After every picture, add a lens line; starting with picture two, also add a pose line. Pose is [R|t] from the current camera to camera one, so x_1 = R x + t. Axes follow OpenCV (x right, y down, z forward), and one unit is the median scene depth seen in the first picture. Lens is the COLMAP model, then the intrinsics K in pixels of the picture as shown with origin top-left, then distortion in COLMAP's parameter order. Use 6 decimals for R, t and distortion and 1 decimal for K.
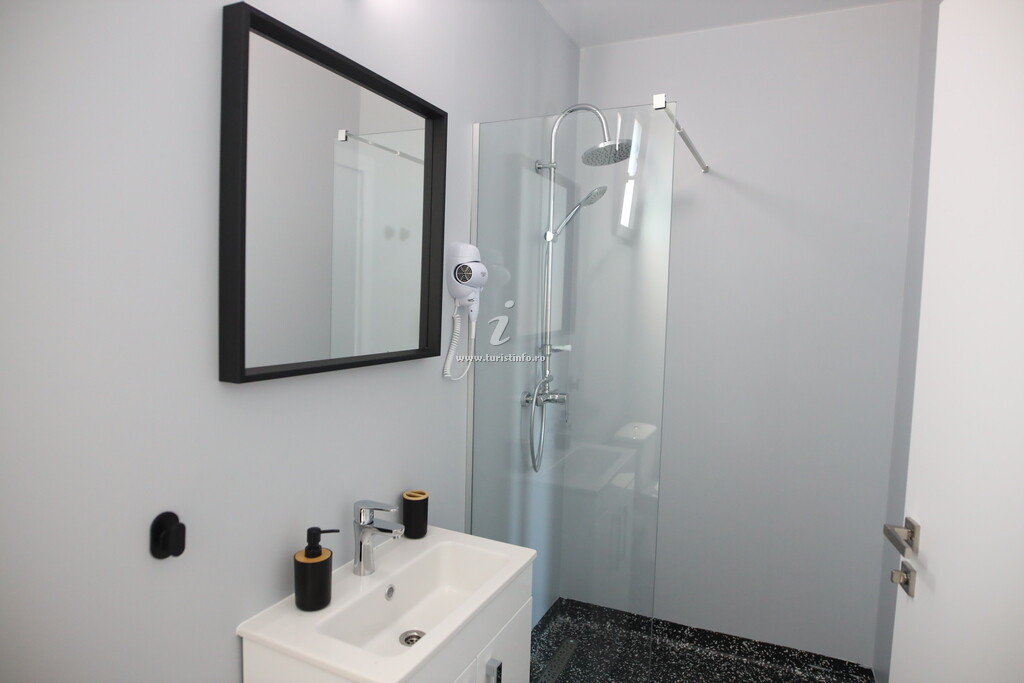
lens RADIAL K [[586.5, 0, 513.0], [0, 586.5, 338.9], [0, 0, 1]] dist [-0.030065, 0.003894]
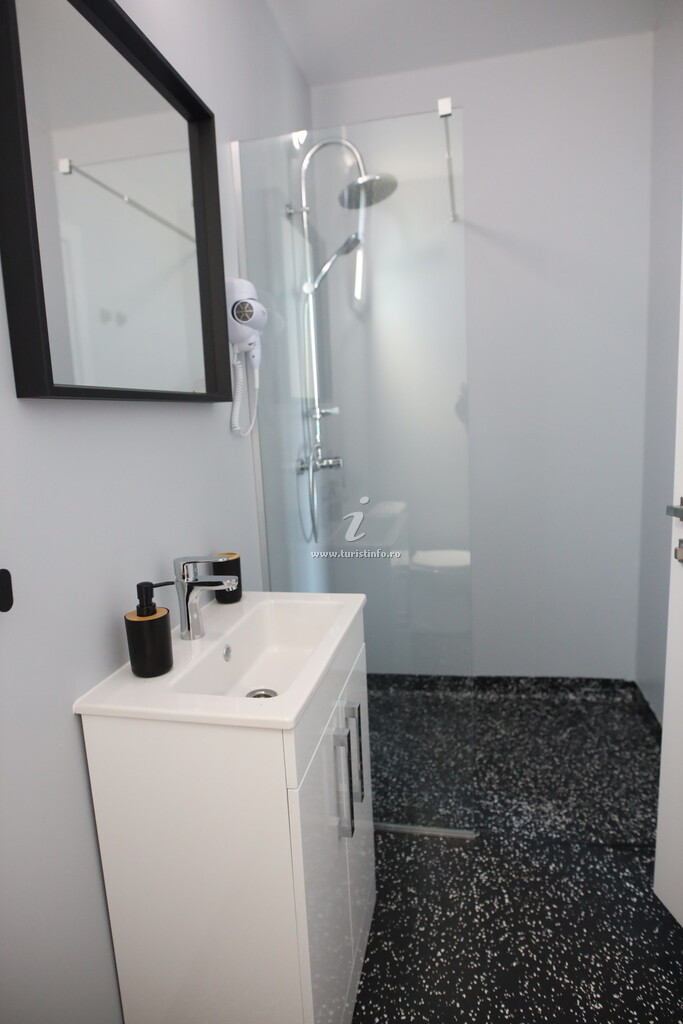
lens RADIAL K [[586.5, 0, 341.5], [0, 586.5, 512.0], [0, 0, 1]] dist [-0.030065, 0.003894]
pose [[0.971847, -0.112195, 0.207186, -0.117165], [0.092464, 0.990415, 0.102611, 0.083682], [-0.216713, -0.080565, 0.972905, 0.059982]]
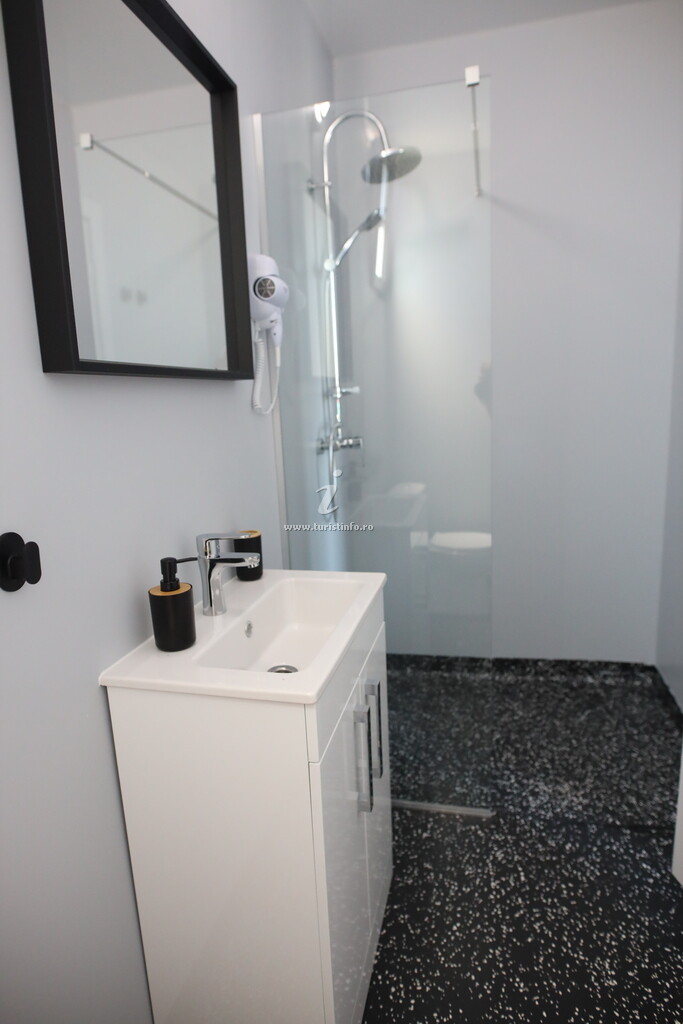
lens RADIAL K [[586.5, 0, 341.5], [0, 586.5, 512.0], [0, 0, 1]] dist [-0.030065, 0.003894]
pose [[0.978376, -0.109871, 0.175241, -0.121299], [0.087605, 0.987622, 0.130110, 0.086947], [-0.187367, -0.111944, 0.975890, 0.061533]]
